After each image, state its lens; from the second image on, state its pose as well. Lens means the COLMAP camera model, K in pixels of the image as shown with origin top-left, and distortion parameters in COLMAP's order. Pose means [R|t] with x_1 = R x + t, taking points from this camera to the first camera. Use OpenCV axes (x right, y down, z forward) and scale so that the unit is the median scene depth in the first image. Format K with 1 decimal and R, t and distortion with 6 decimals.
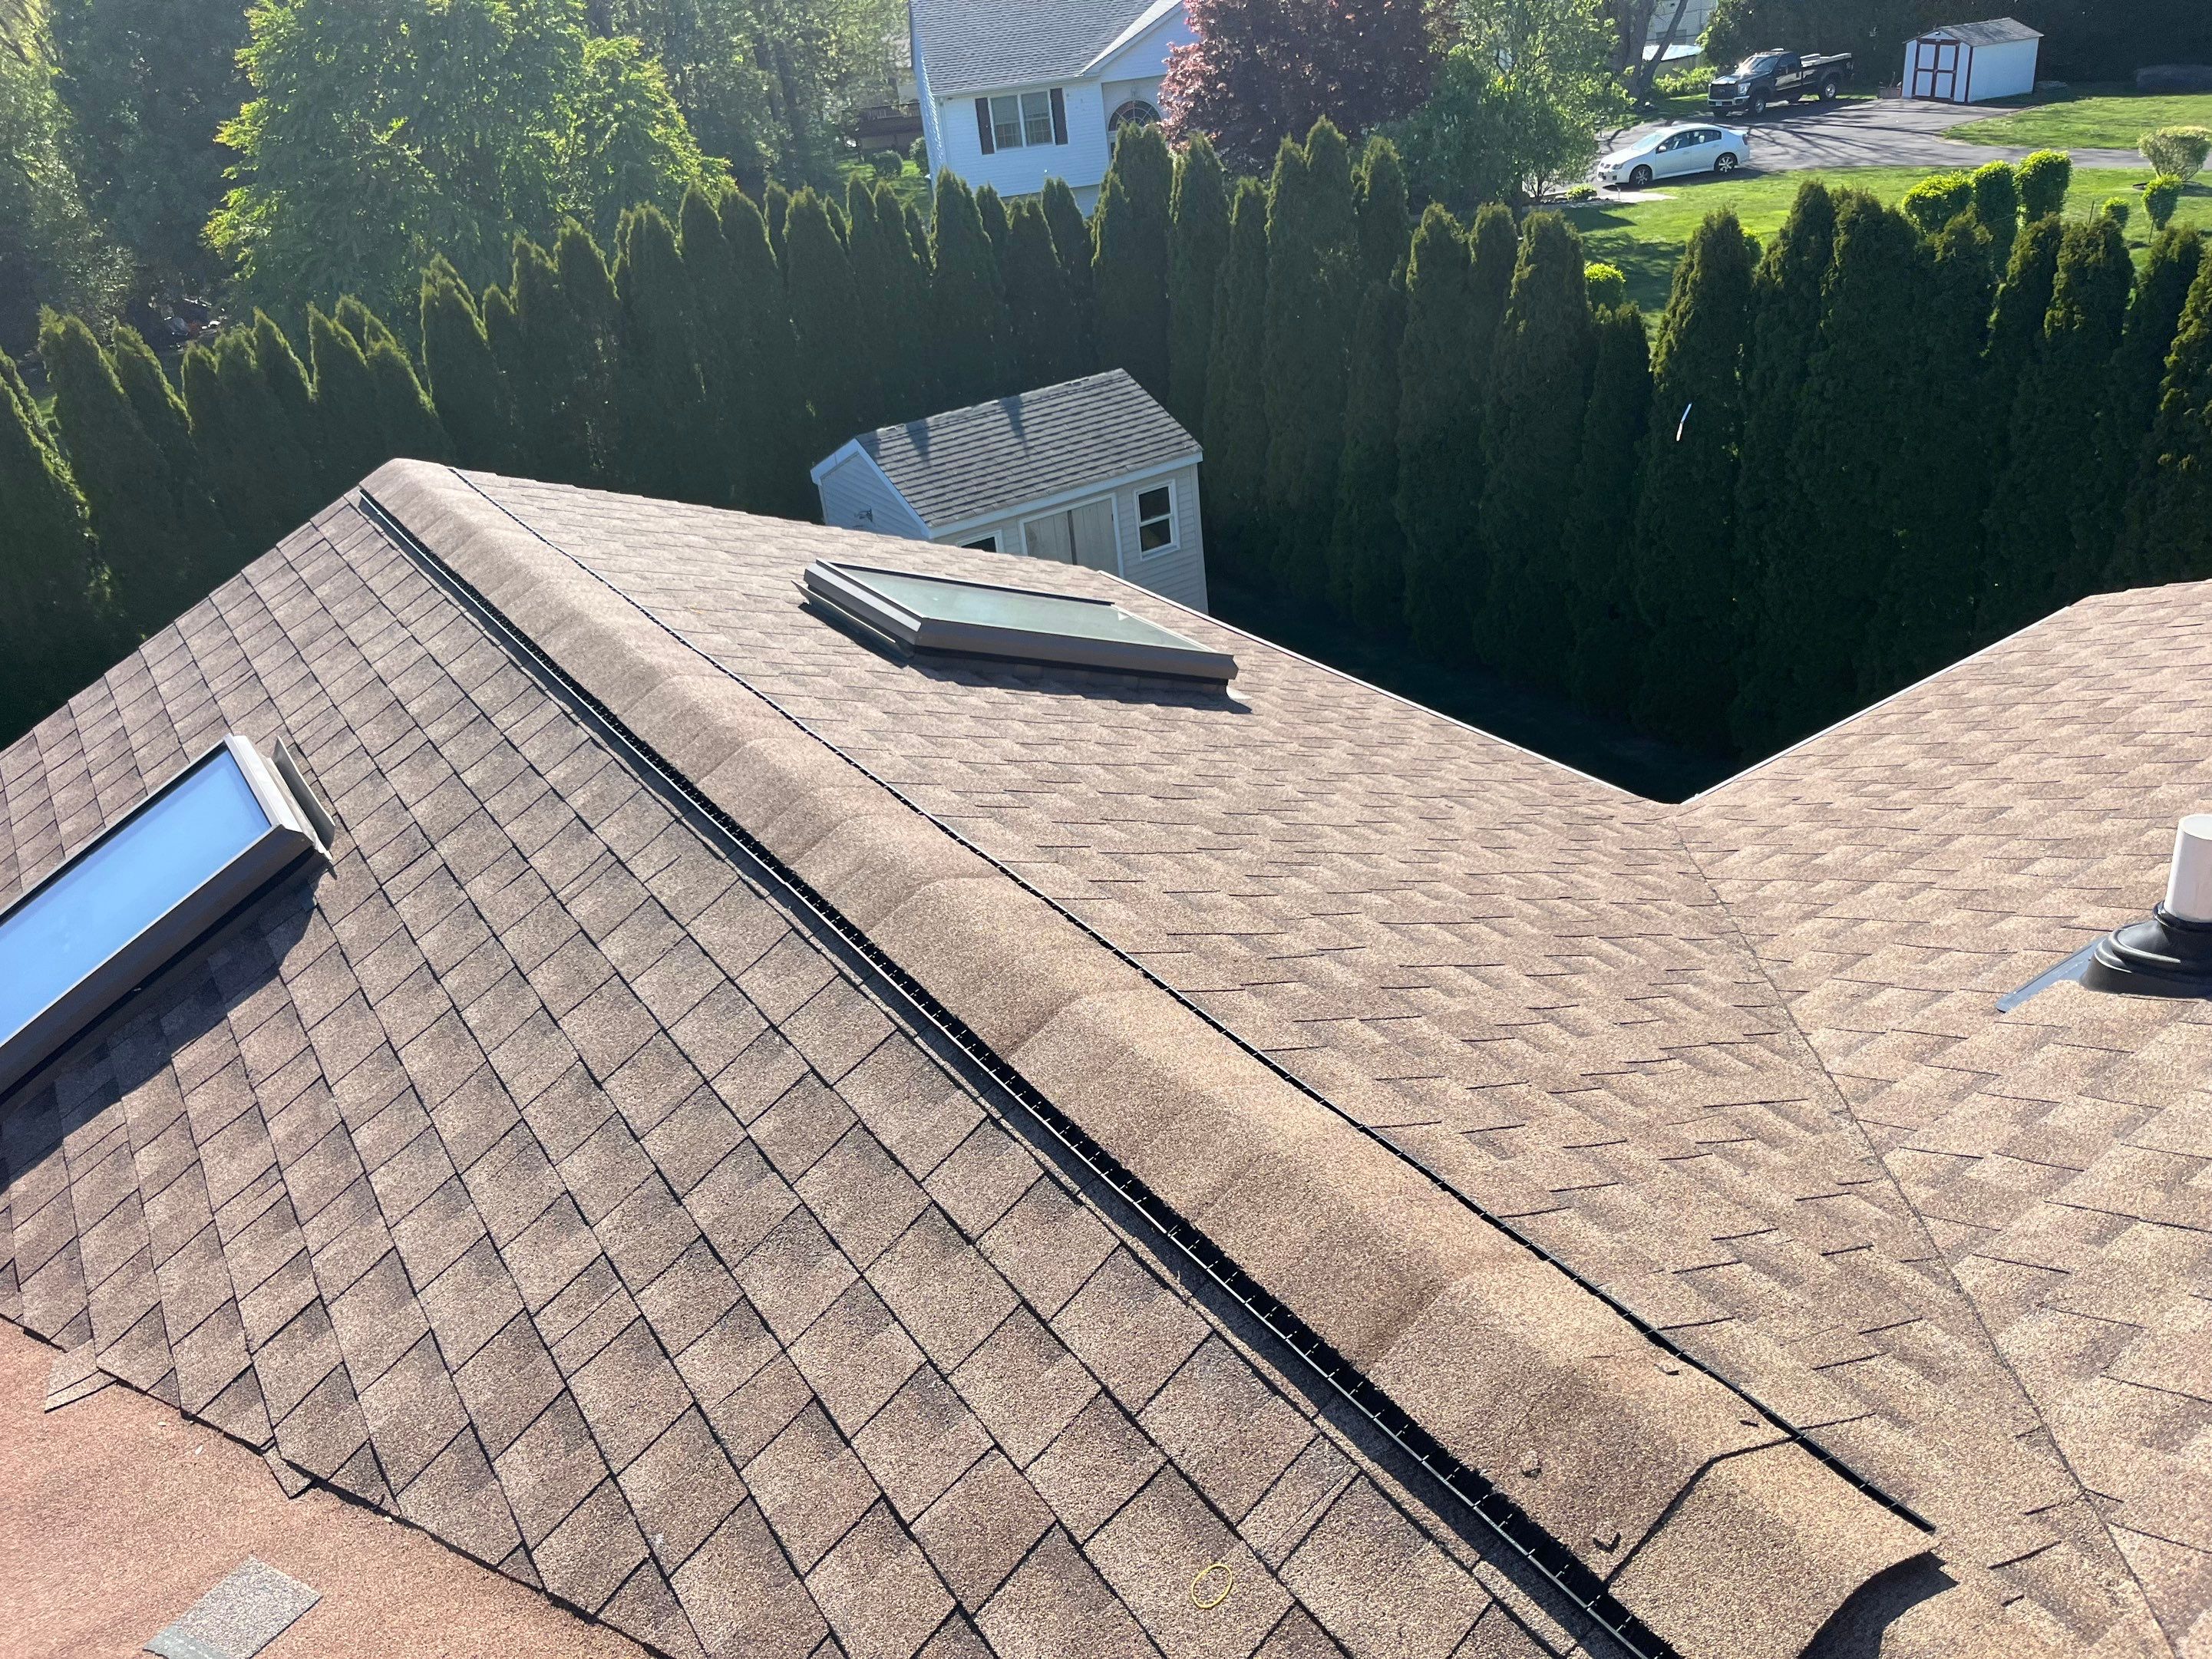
lens RADIAL K [[1677.9, 0, 1099.5], [0, 1677.9, 812.3], [0, 0, 1]] dist [0.086479, -0.125190]
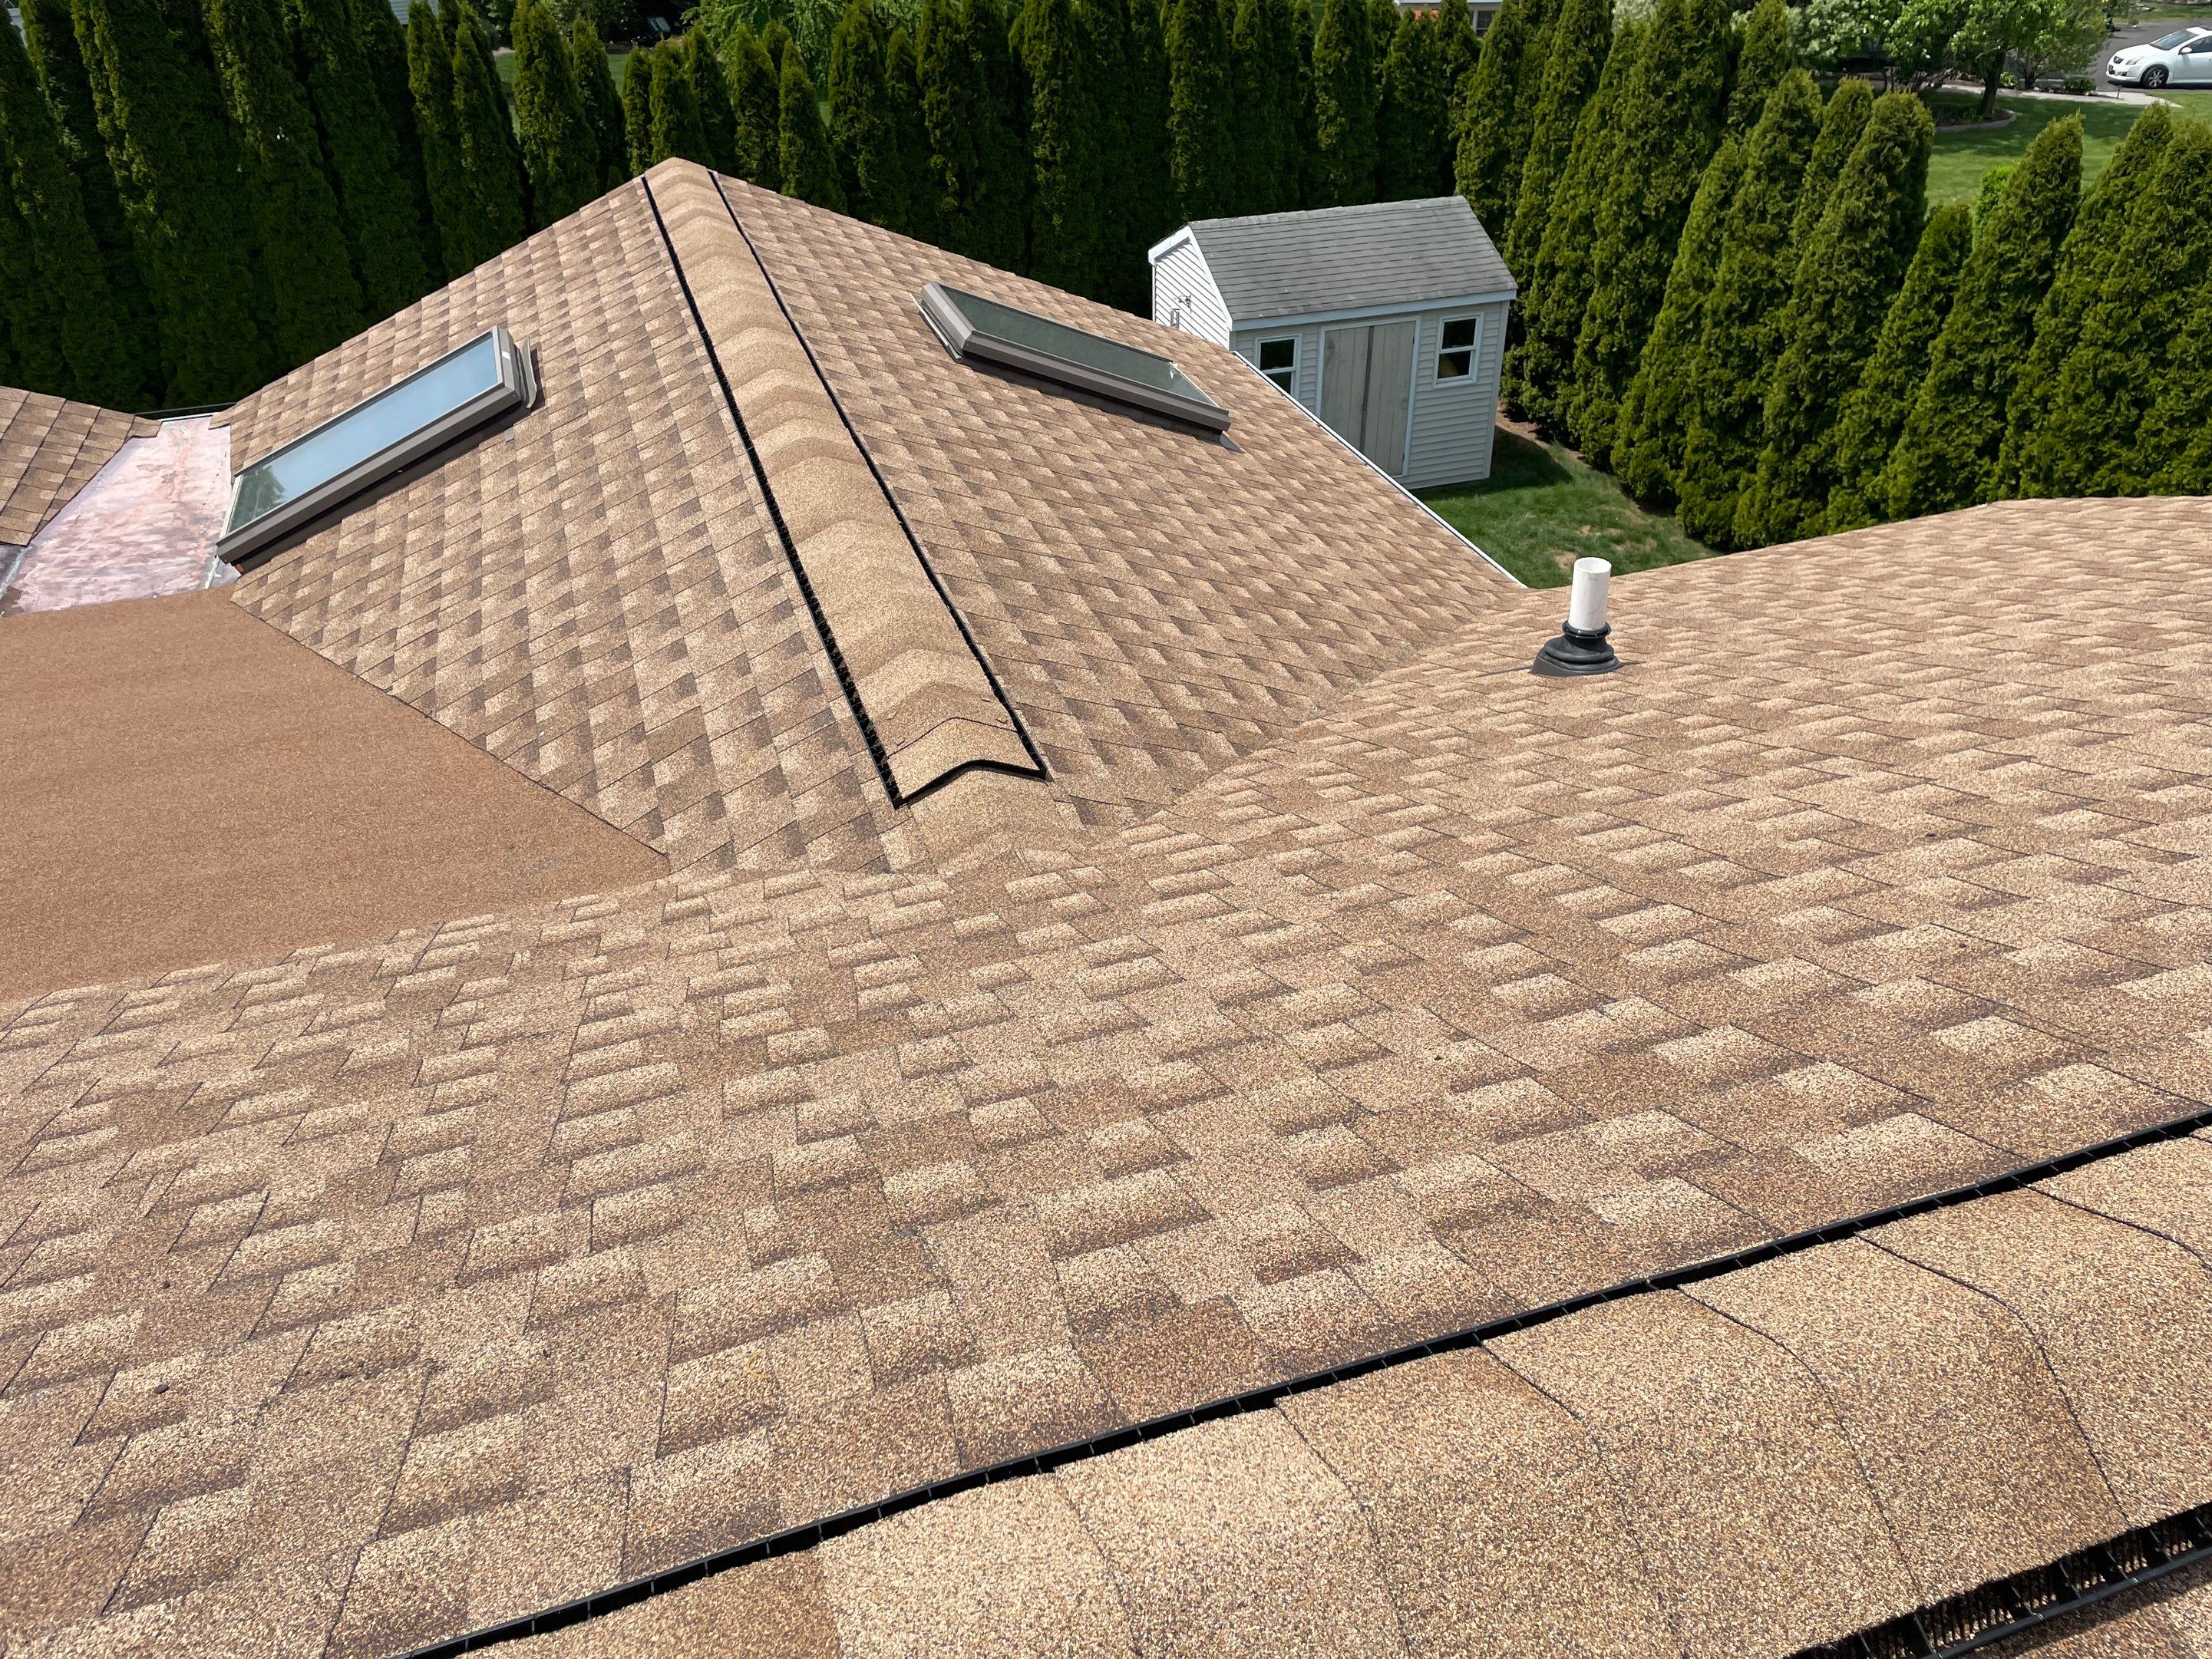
lens RADIAL K [[1677.9, 0, 1099.5], [0, 1677.9, 812.3], [0, 0, 1]] dist [0.086479, -0.125190]
pose [[0.959225, 0.219475, -0.178096, 0.240209], [-0.199417, 0.972057, 0.123846, 0.054234], [0.200300, -0.083281, 0.976189, -0.249948]]
